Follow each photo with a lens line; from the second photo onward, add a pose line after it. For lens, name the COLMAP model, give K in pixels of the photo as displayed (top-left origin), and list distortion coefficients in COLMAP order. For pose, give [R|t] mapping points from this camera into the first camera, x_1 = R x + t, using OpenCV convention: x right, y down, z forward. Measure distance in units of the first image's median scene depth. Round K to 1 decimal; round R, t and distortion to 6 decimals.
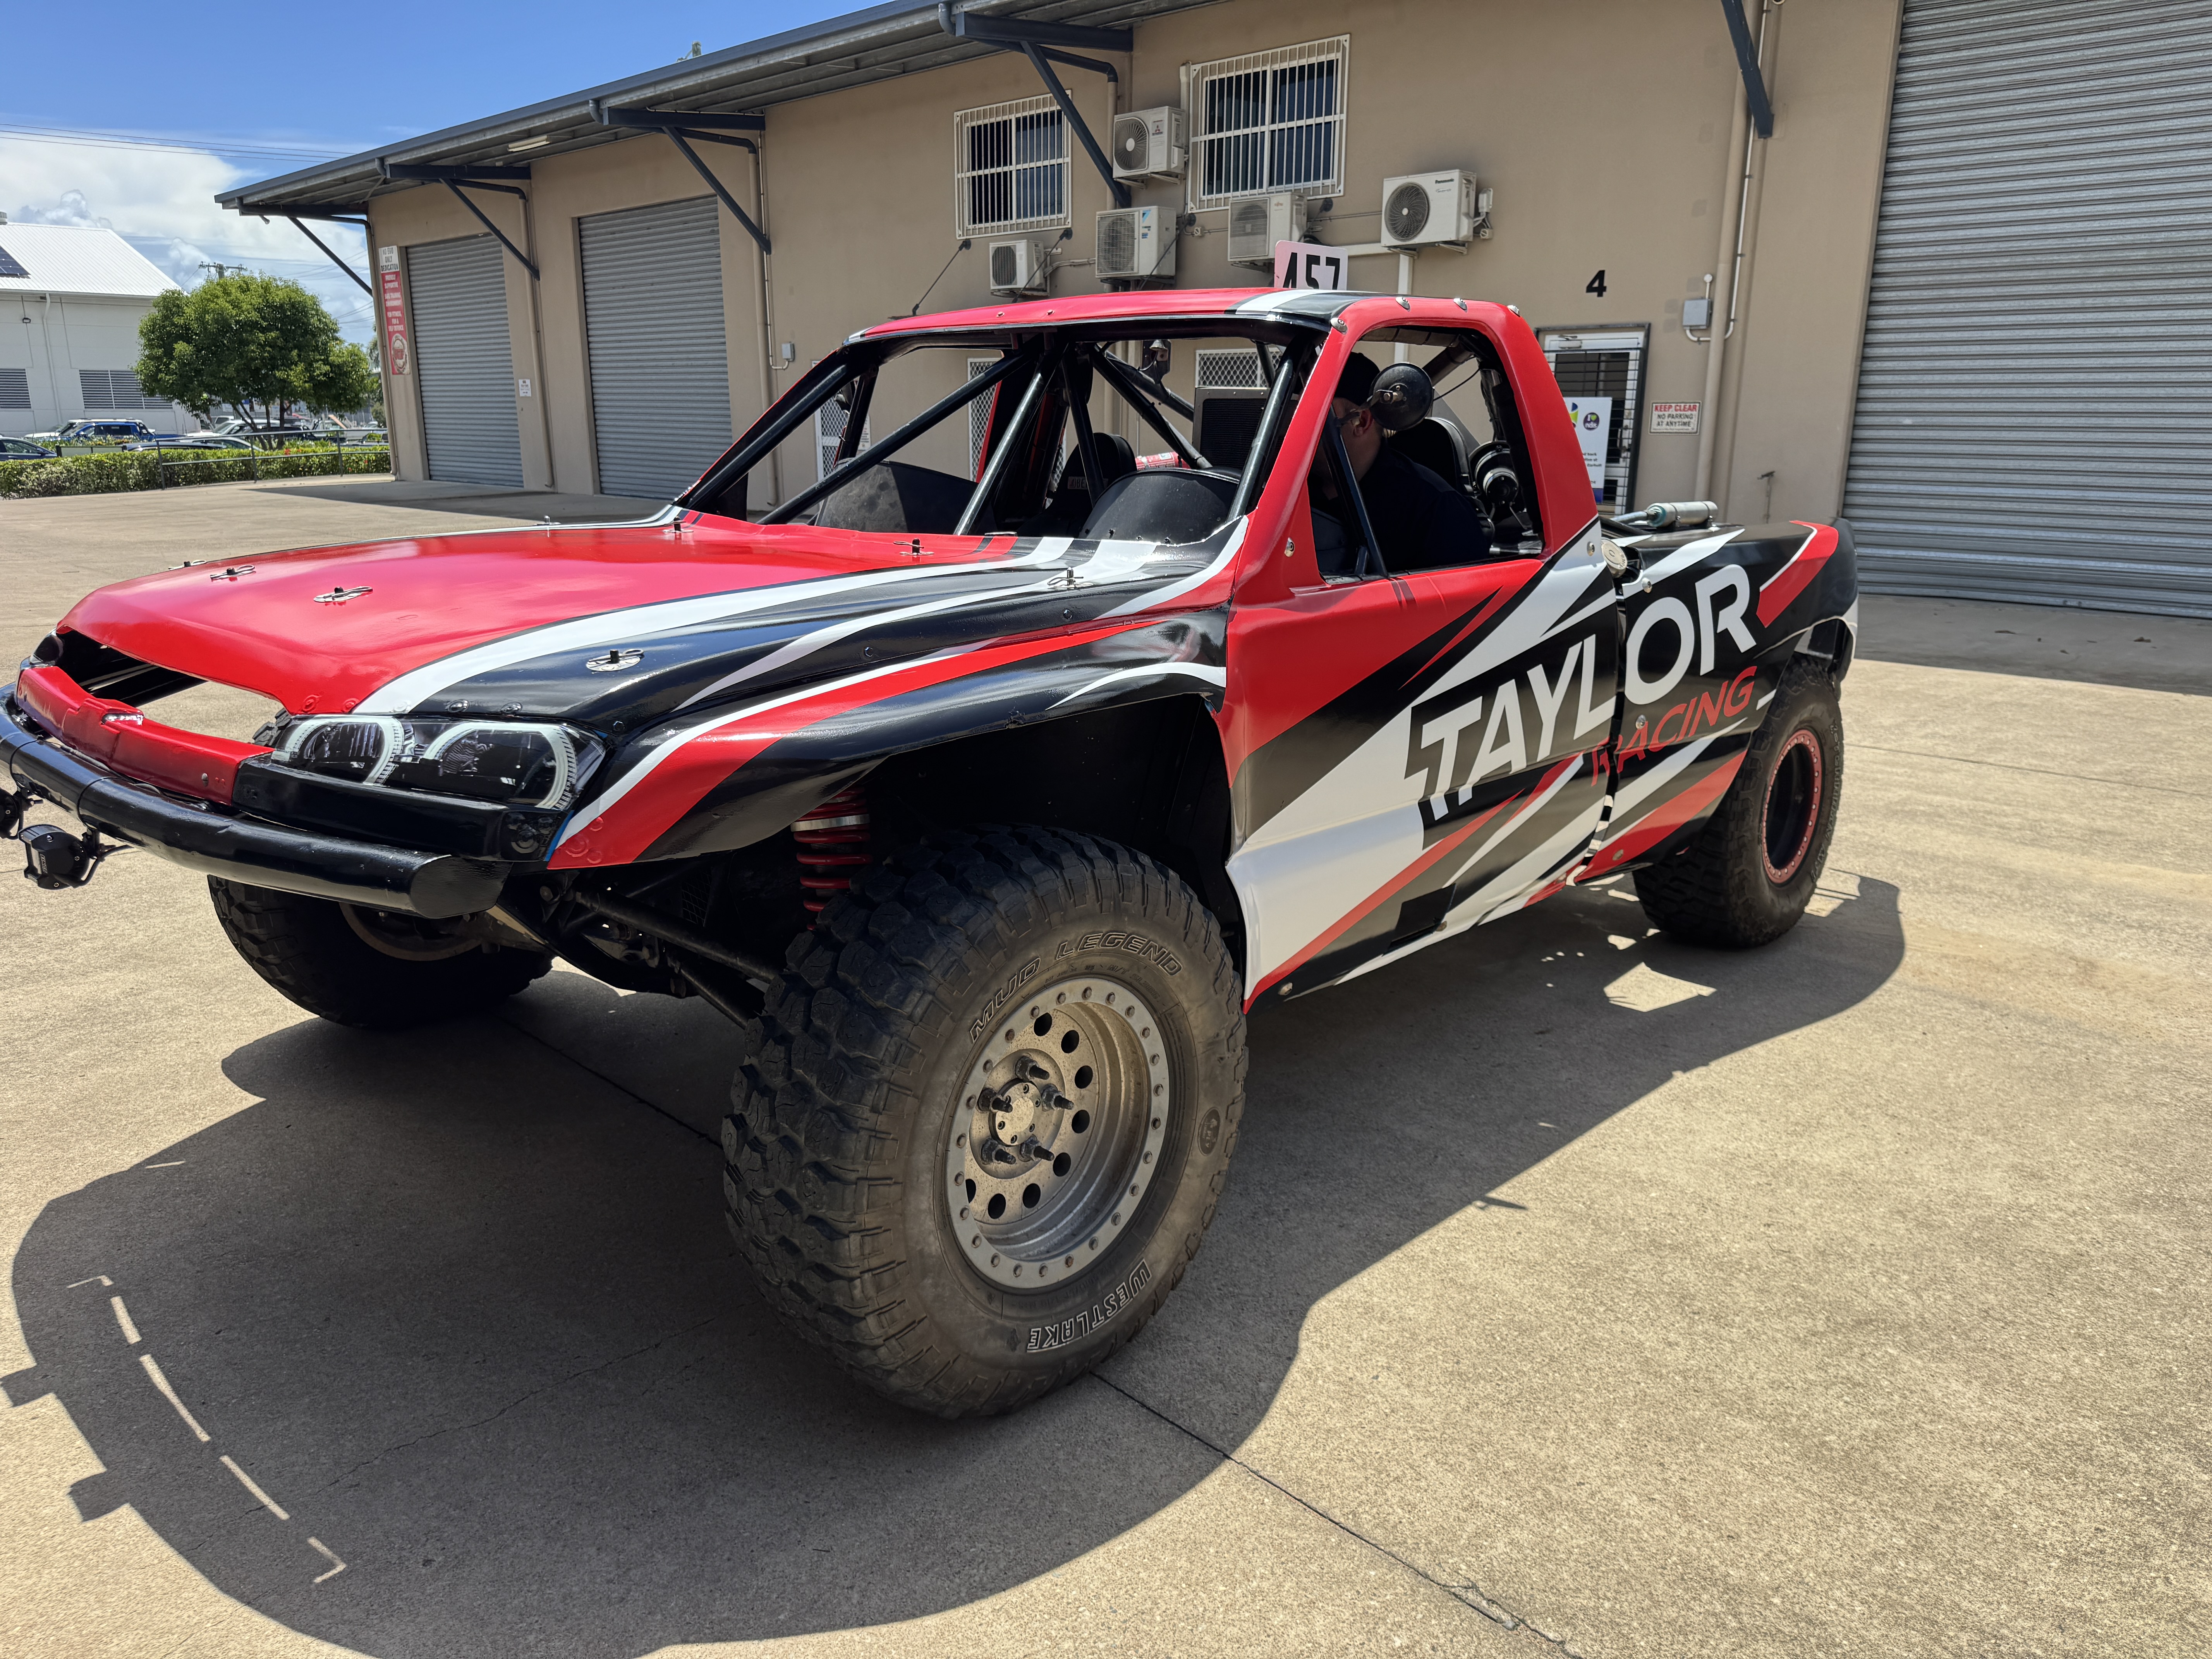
lens RADIAL K [[1520.4, 0, 1106.0], [0, 1520.4, 829.5], [0, 0, 1]] dist [-0.004728, 0.001072]
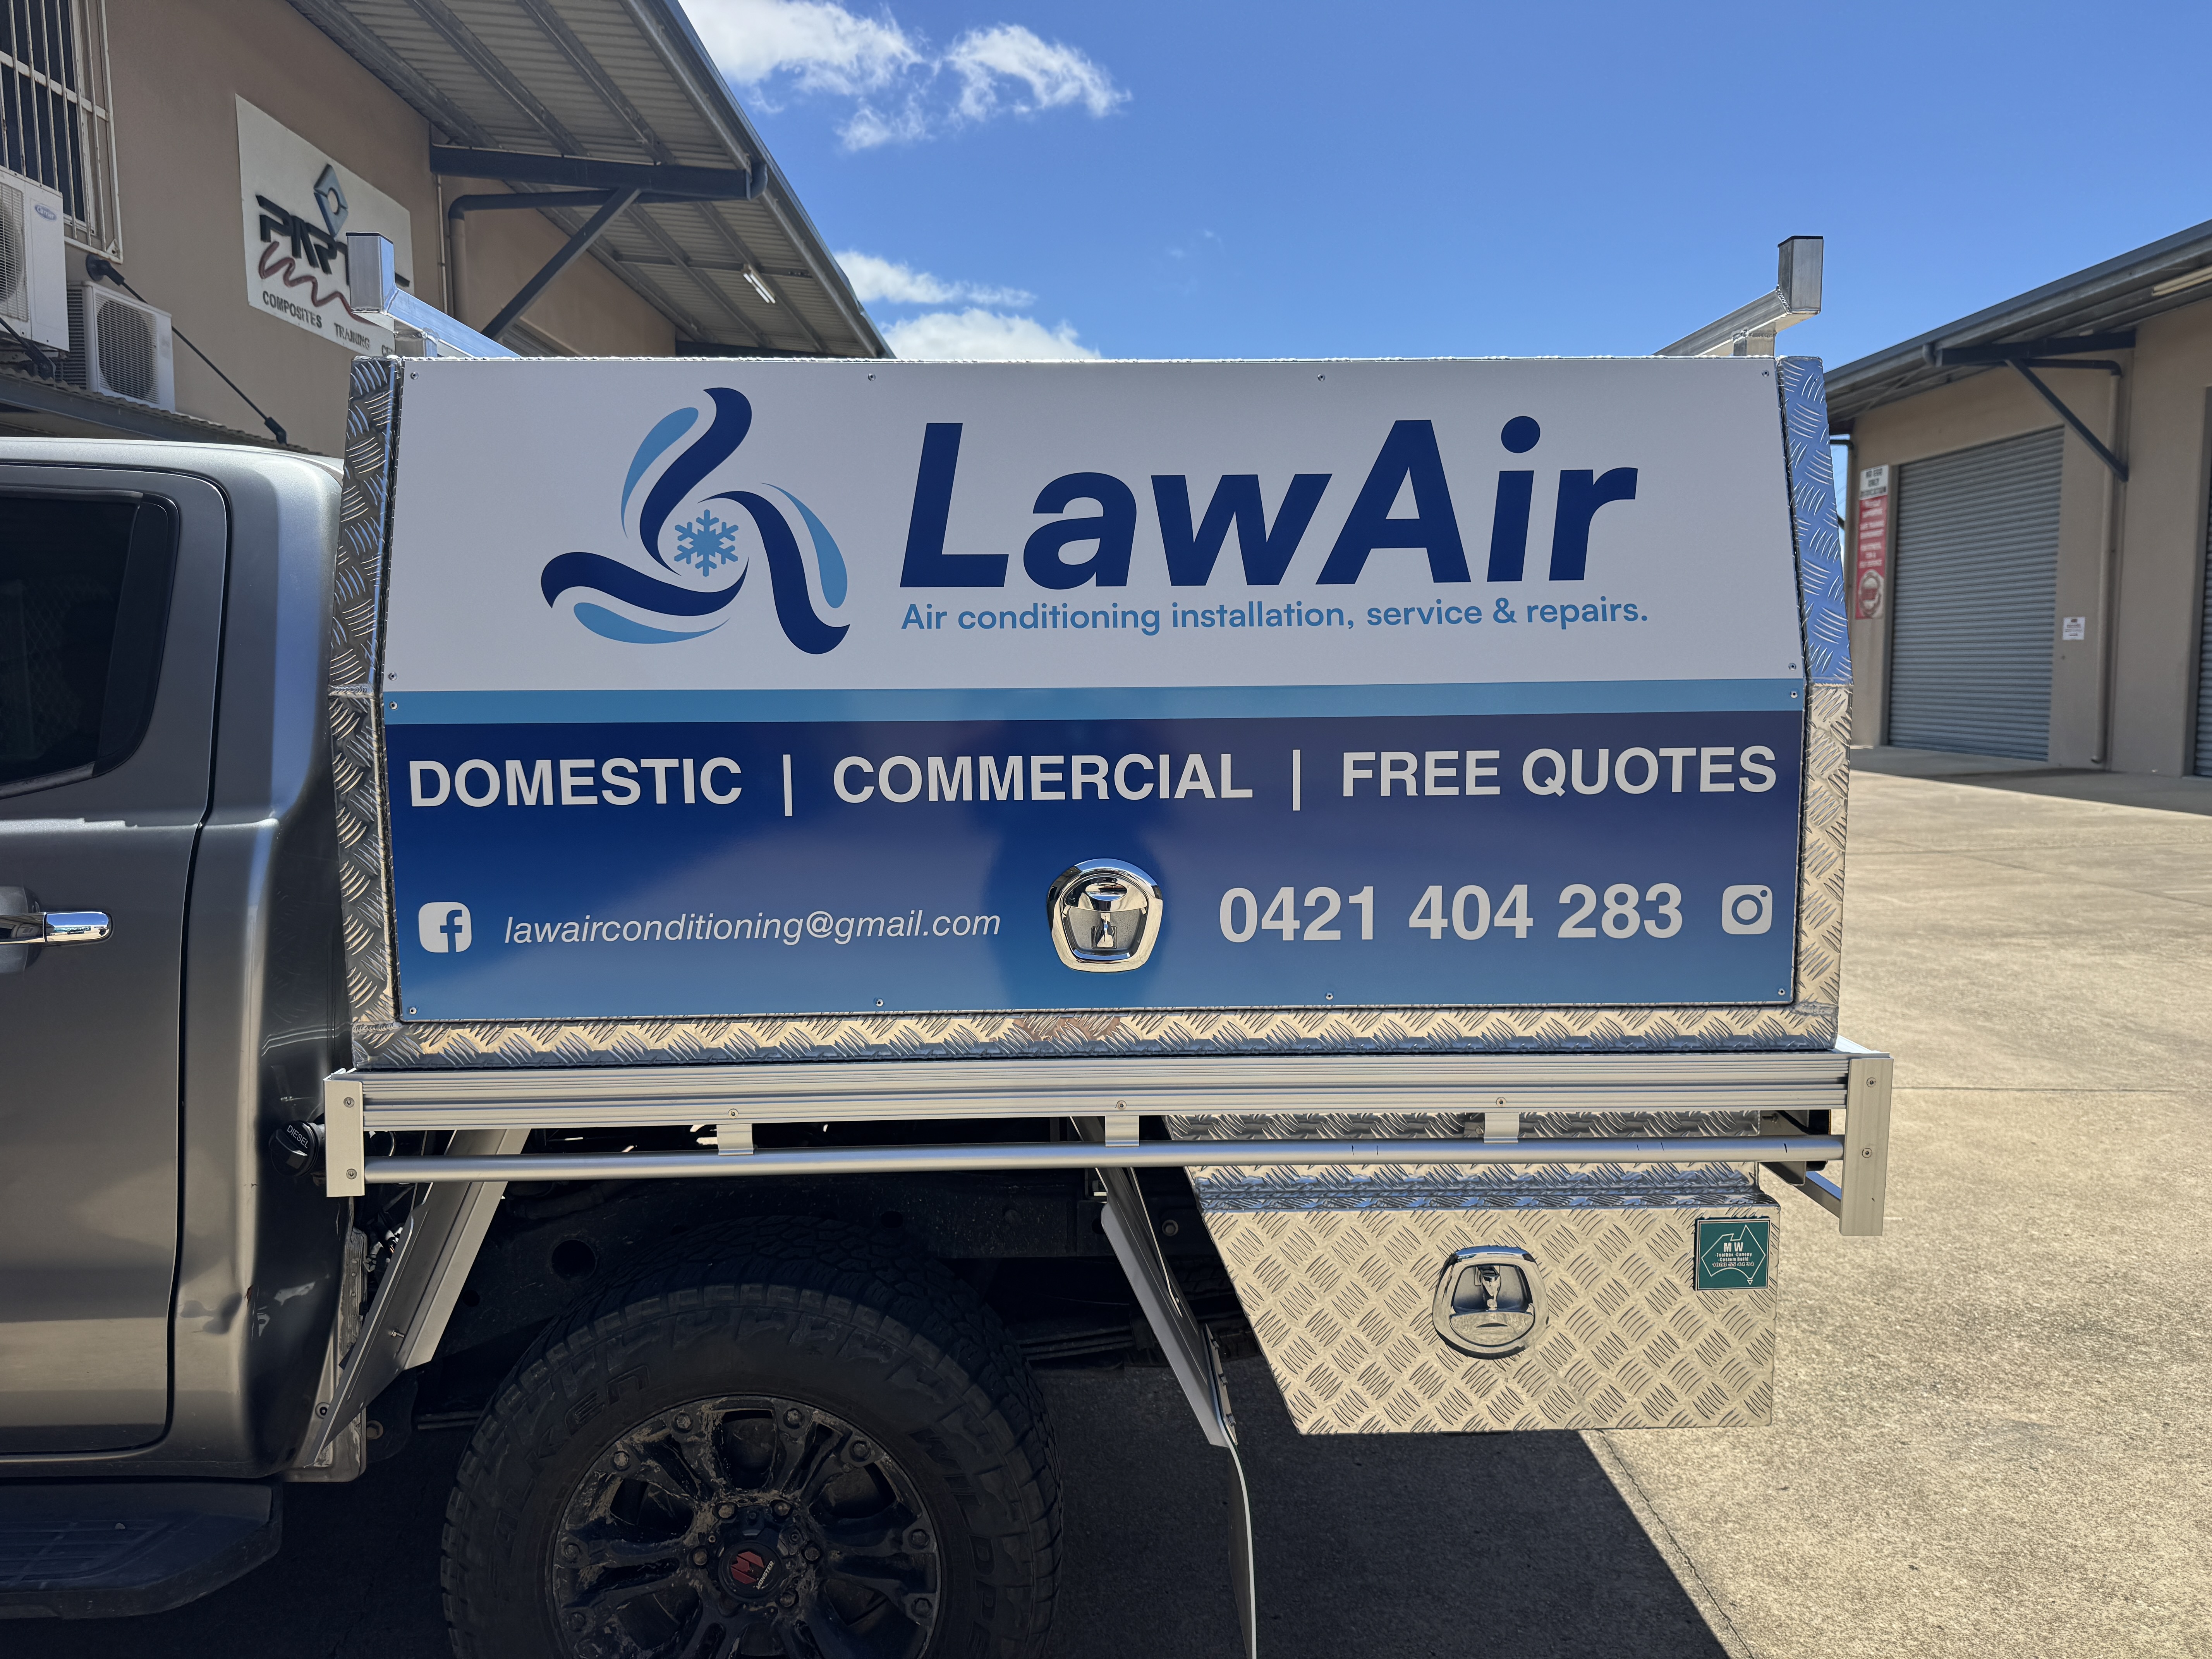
lens RADIAL K [[1520.4, 0, 1106.0], [0, 1520.4, 829.5], [0, 0, 1]] dist [-0.004728, 0.001072]
pose [[0.721433, 0.053383, -0.690423, -0.194589], [-0.164388, 0.981726, -0.095865, -0.045904], [0.672689, 0.182657, 0.717026, 0.170053]]
